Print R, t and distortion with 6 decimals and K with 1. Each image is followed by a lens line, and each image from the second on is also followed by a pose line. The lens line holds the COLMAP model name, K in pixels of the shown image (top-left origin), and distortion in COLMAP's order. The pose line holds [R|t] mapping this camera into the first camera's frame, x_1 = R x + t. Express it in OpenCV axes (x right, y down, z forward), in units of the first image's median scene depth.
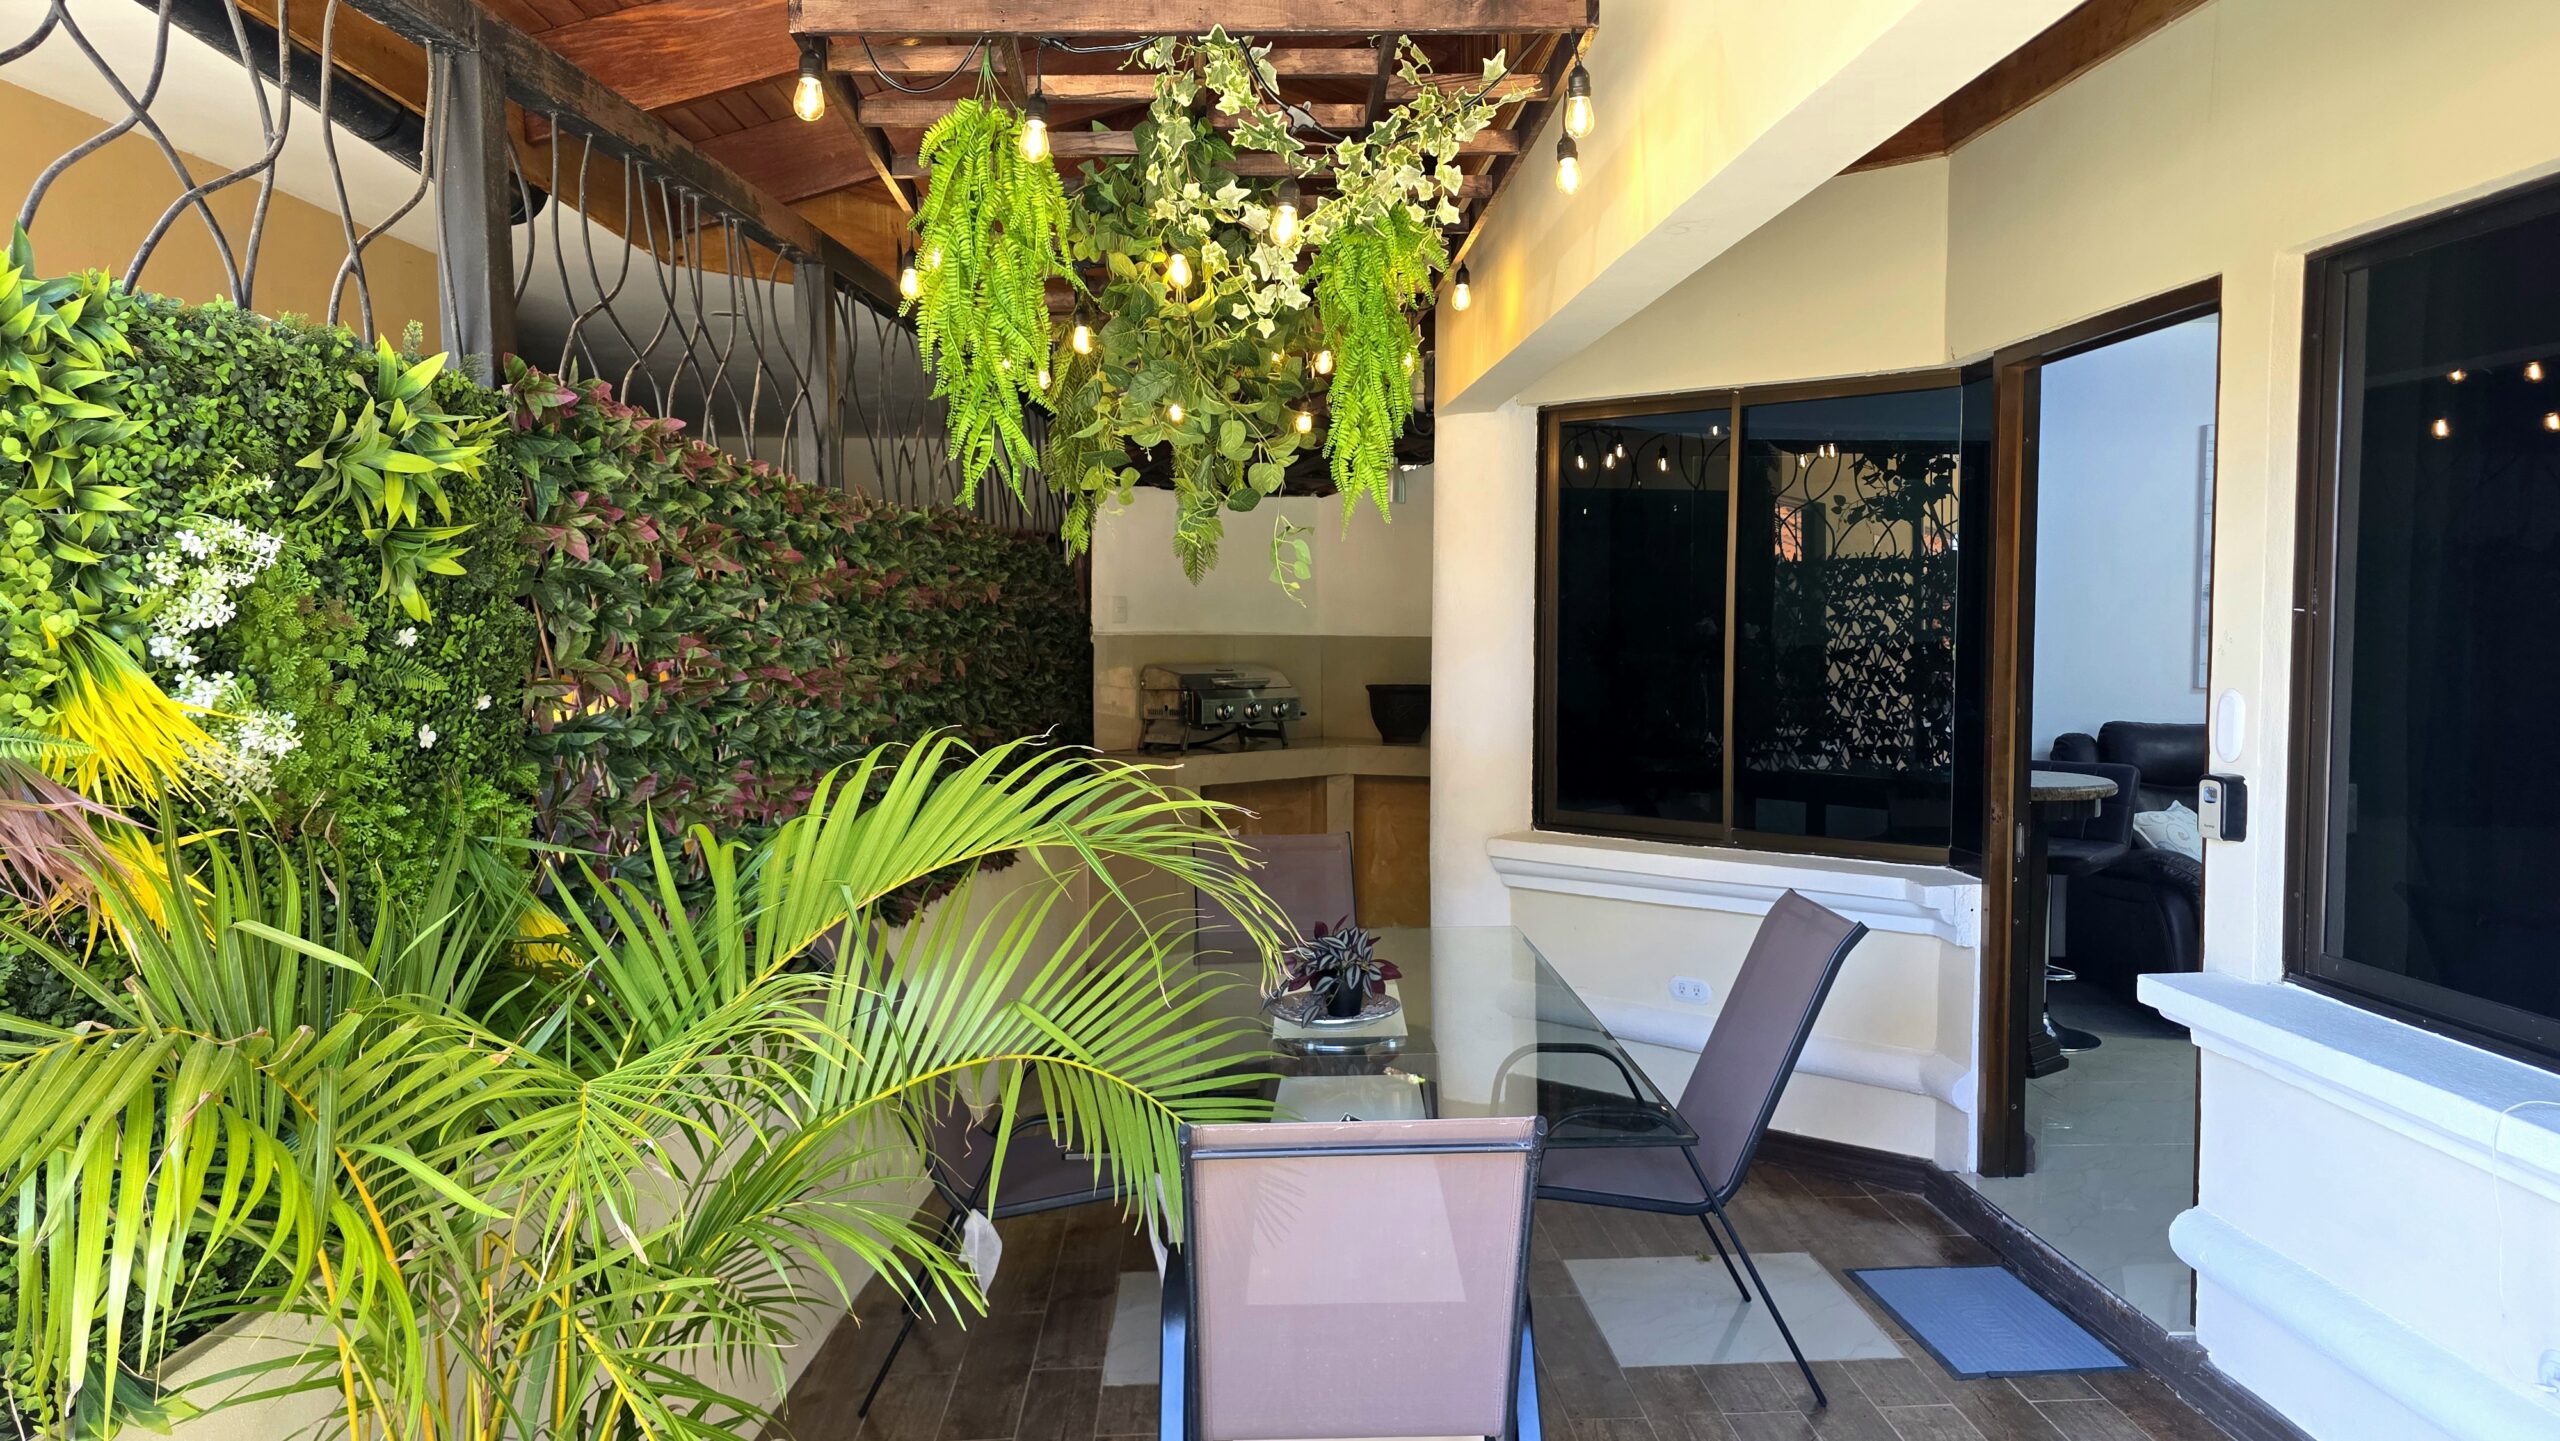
lens RADIAL K [[1753.3, 0, 1313.5], [0, 1753.3, 714.5], [0, 0, 1]] dist [0.067951, -0.068601]
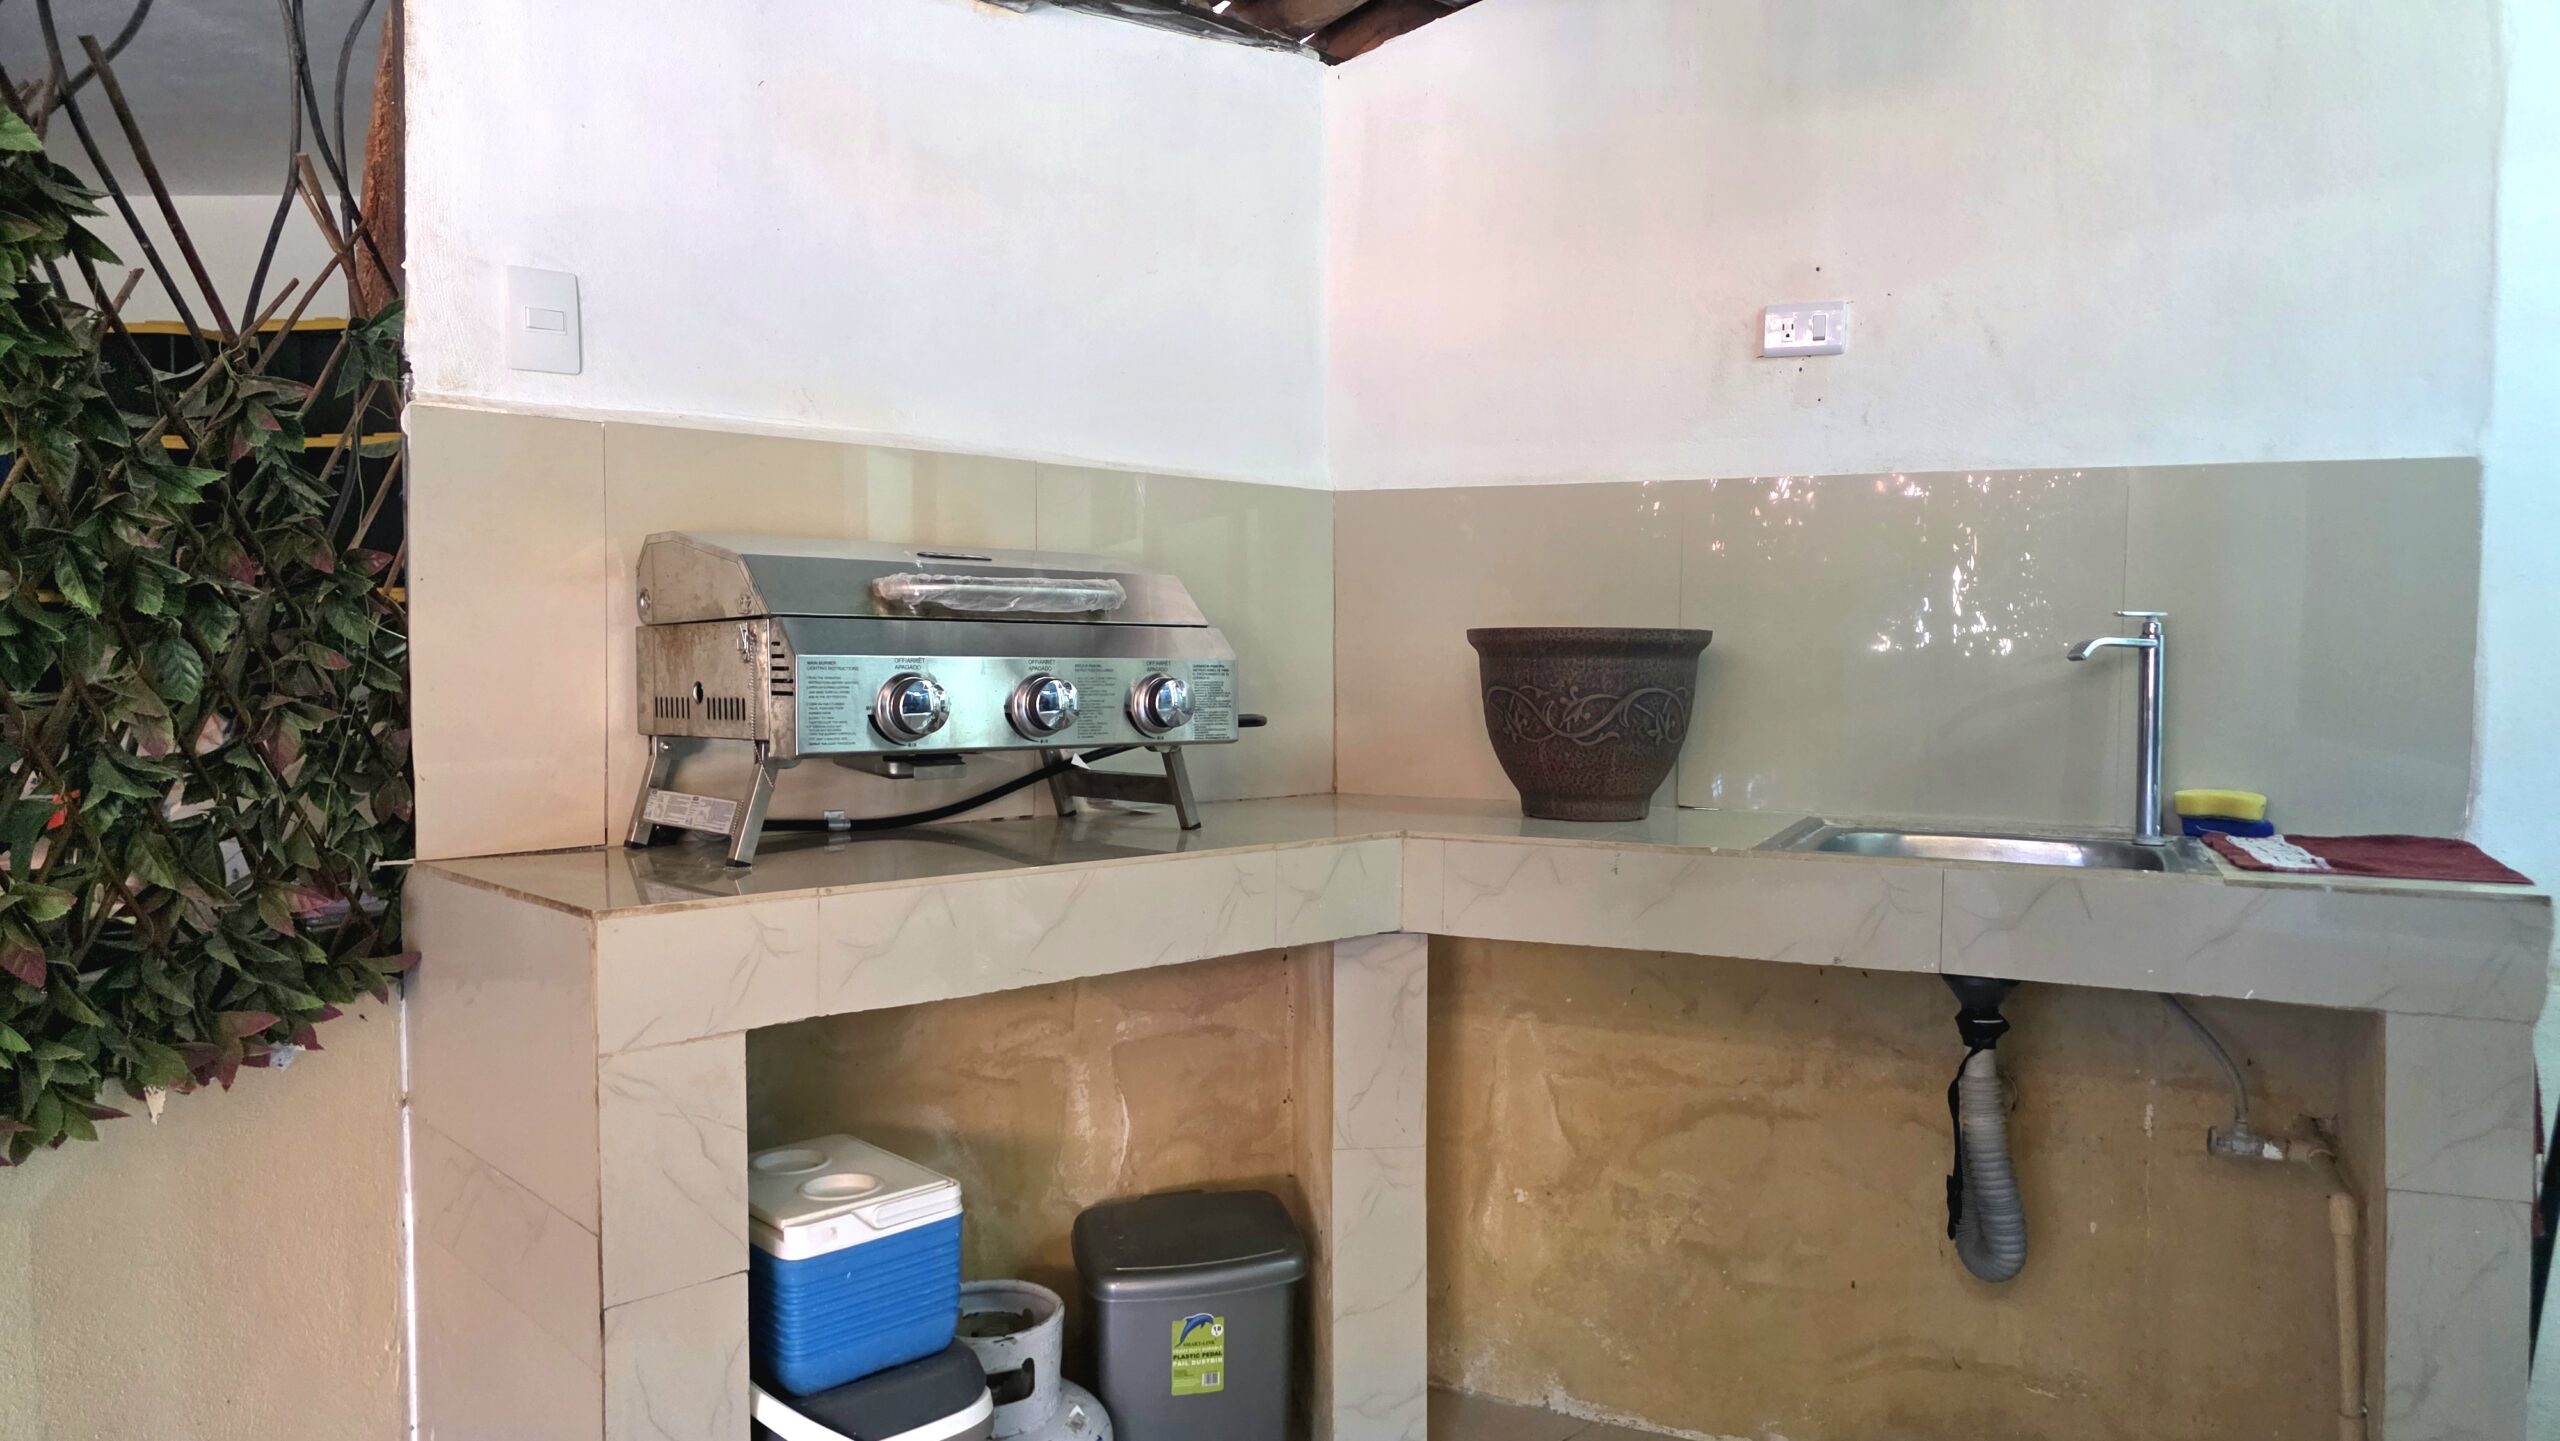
lens RADIAL K [[1753.3, 0, 1313.5], [0, 1753.3, 714.5], [0, 0, 1]] dist [0.067951, -0.068601]
pose [[0.998718, 0.006990, -0.050131, 0.018603], [-0.007567, 0.999907, -0.011339, 0.001522], [0.050047, 0.011704, 0.998678, 0.713102]]
